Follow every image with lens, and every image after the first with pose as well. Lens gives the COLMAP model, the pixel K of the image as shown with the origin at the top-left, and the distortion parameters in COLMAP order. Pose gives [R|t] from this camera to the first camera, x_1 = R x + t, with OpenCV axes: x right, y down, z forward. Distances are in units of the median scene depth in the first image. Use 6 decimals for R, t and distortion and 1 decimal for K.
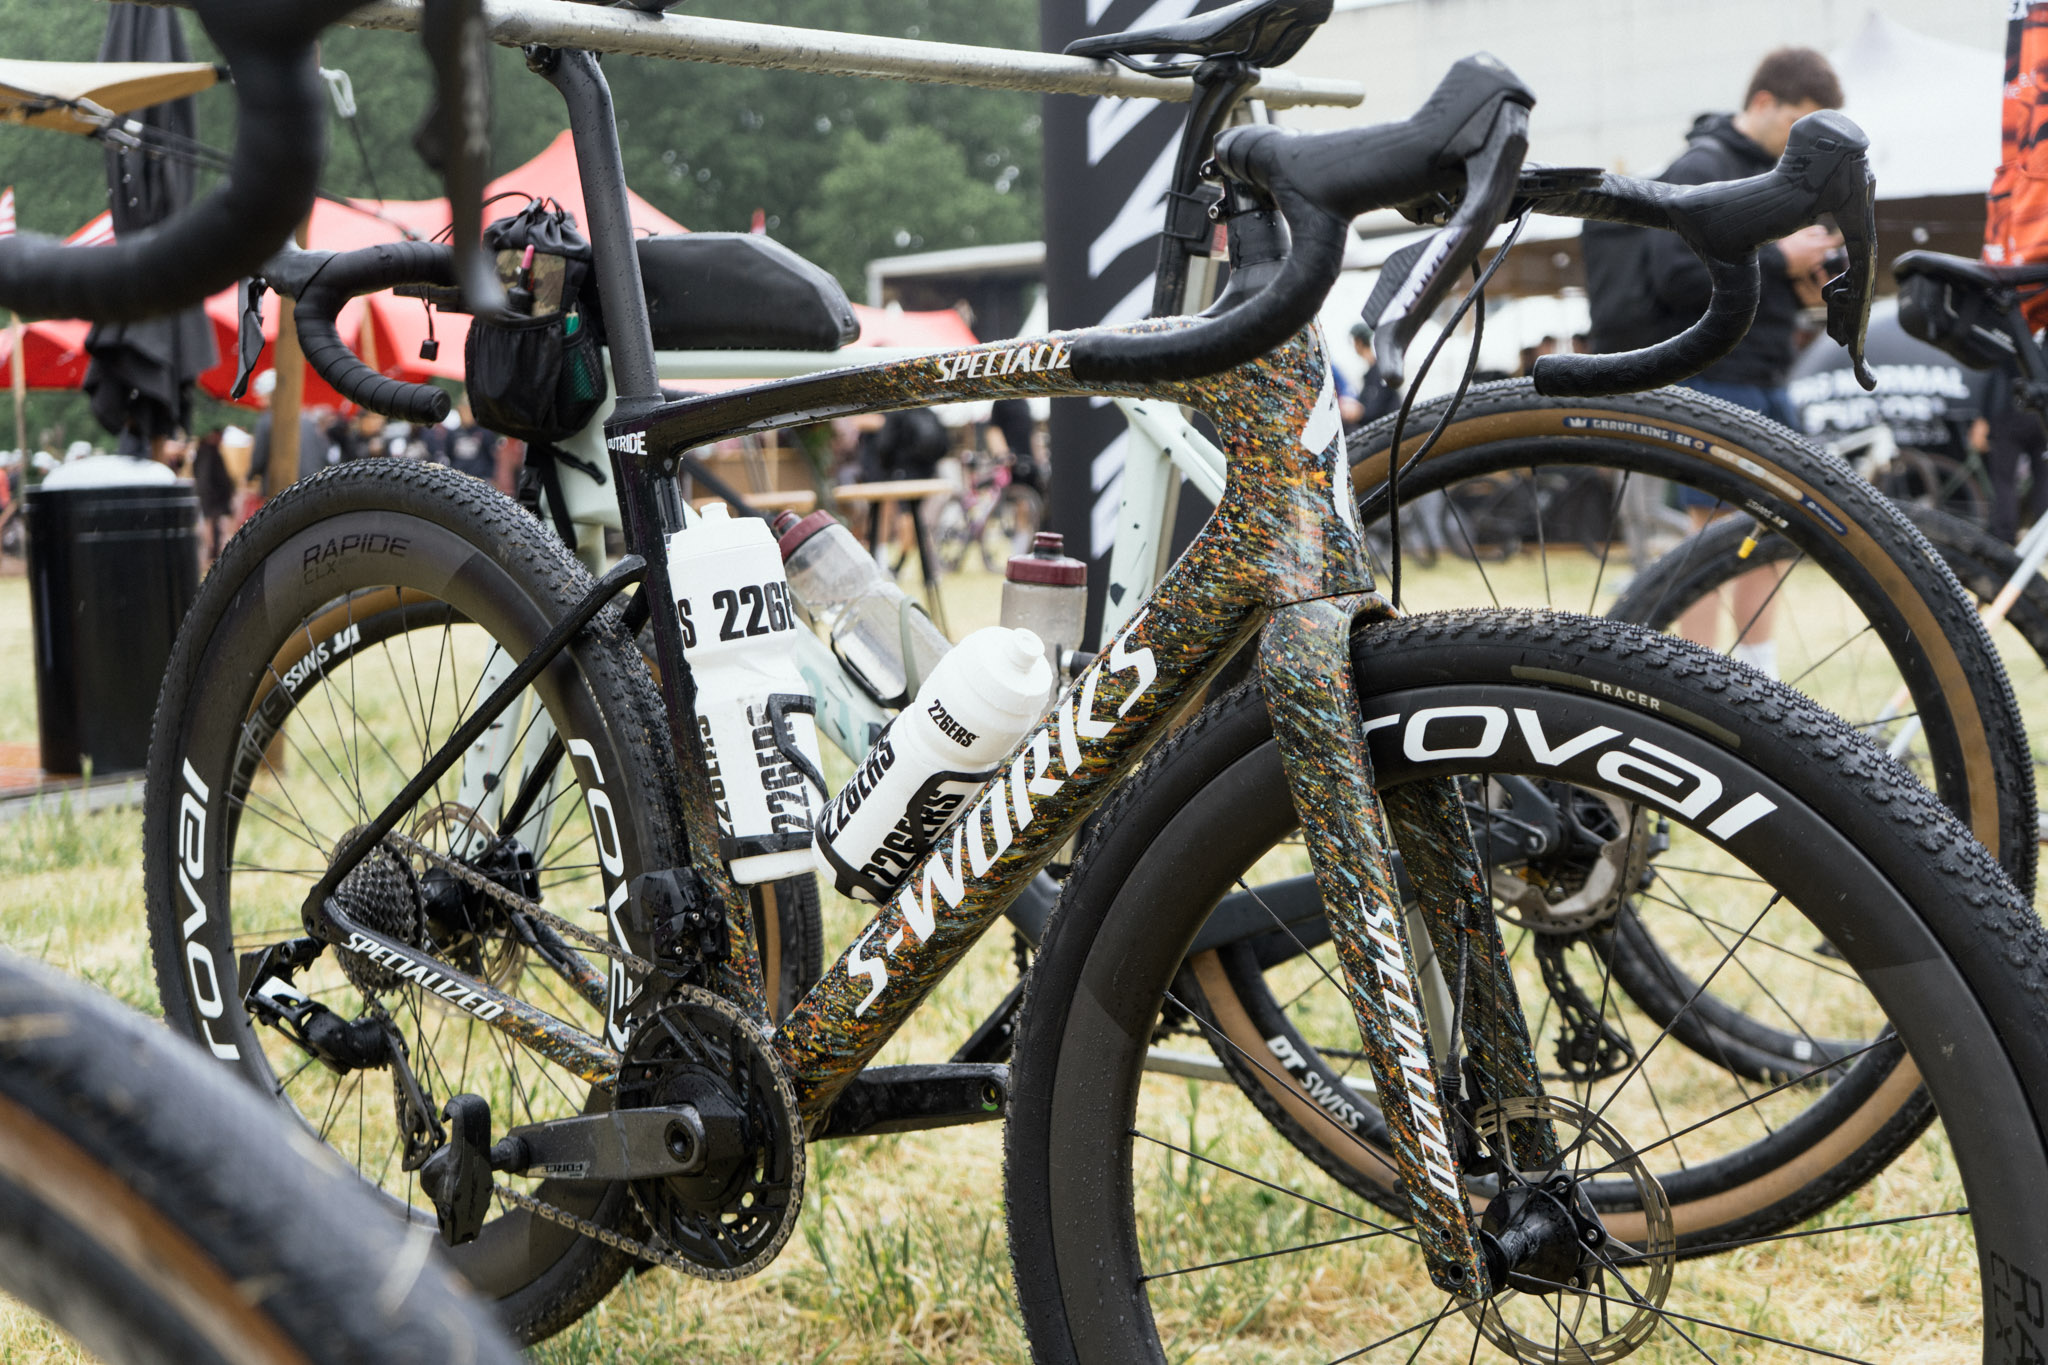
lens RADIAL K [[2851.2, 0, 1022.4], [0, 2851.2, 682.6], [0, 0, 1]] dist [0.011211, 0.000000]
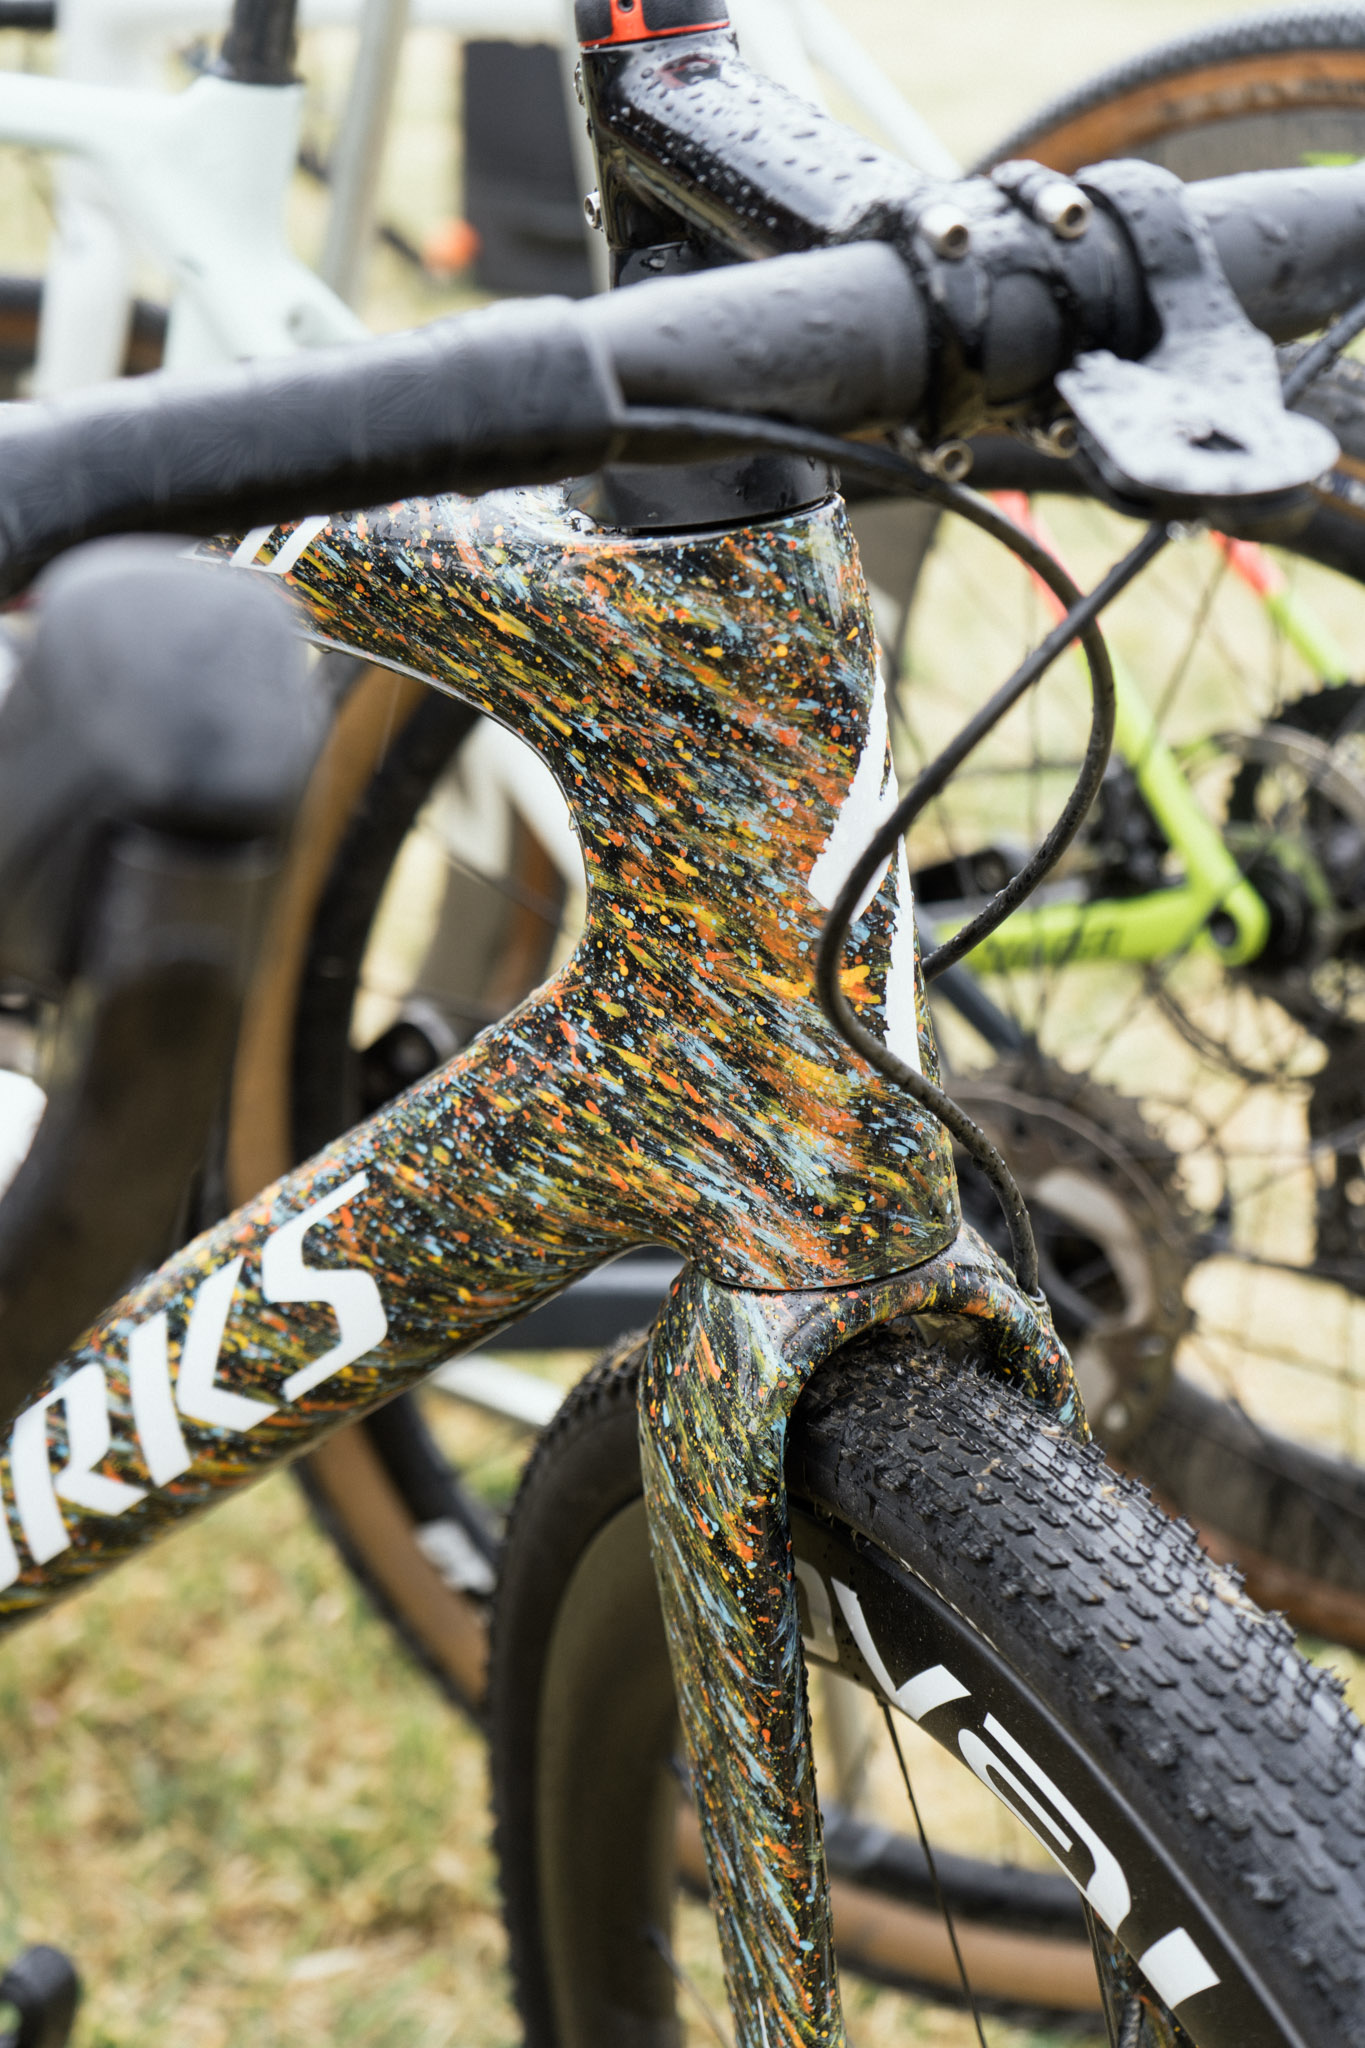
lens RADIAL K [[3250.6, 0, 682.9], [0, 3250.6, 1023.0], [0, 0, 1]] dist [0.041392, 0.000000]
pose [[0.971518, -0.036940, 0.234067, -0.019789], [-0.037001, 0.952011, 0.303820, -0.194364], [-0.234057, -0.303827, 0.923529, 0.588543]]
